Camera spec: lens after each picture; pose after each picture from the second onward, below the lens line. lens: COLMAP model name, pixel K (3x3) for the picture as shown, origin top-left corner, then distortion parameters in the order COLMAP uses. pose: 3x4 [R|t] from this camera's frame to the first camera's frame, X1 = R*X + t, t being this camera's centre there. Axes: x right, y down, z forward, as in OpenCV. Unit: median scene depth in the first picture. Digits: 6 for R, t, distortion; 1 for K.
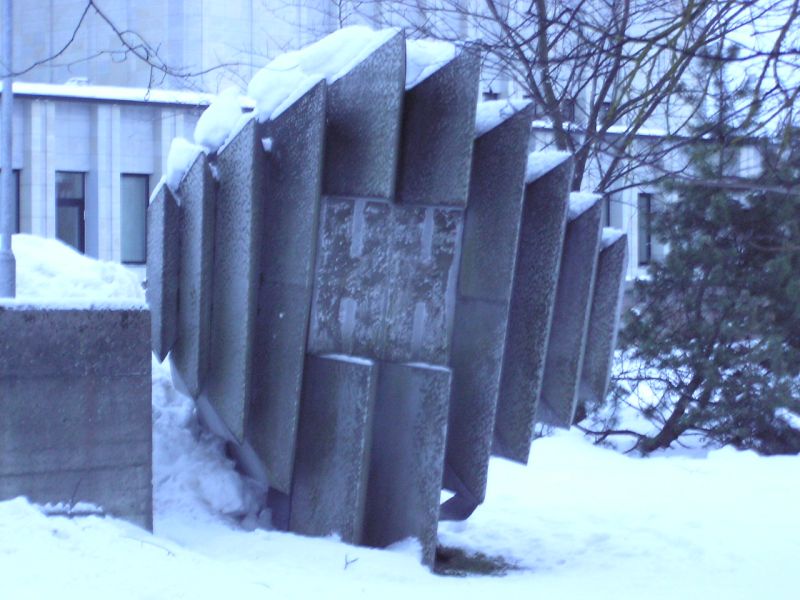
lens RADIAL K [[2647.4, 0, 400.1], [0, 2647.4, 298.6], [0, 0, 1]] dist [-1.155806, 0.000000]
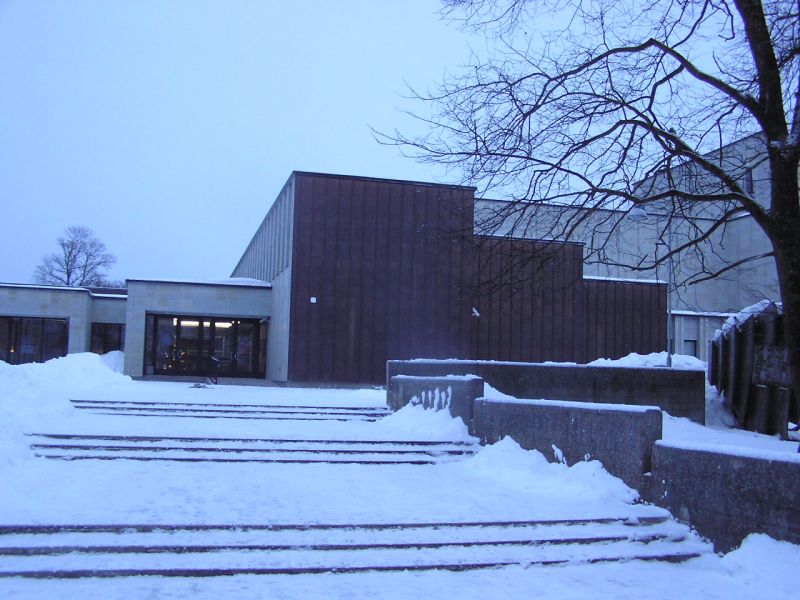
lens RADIAL K [[960.7, 0, 400.1], [0, 960.7, 300.5], [0, 0, 1]] dist [-0.178420, 0.000000]
pose [[0.897989, -0.002647, -0.440009, 0.106565], [-0.030226, 0.997249, -0.067687, 0.006327], [0.438978, 0.074082, 0.895439, -0.464959]]
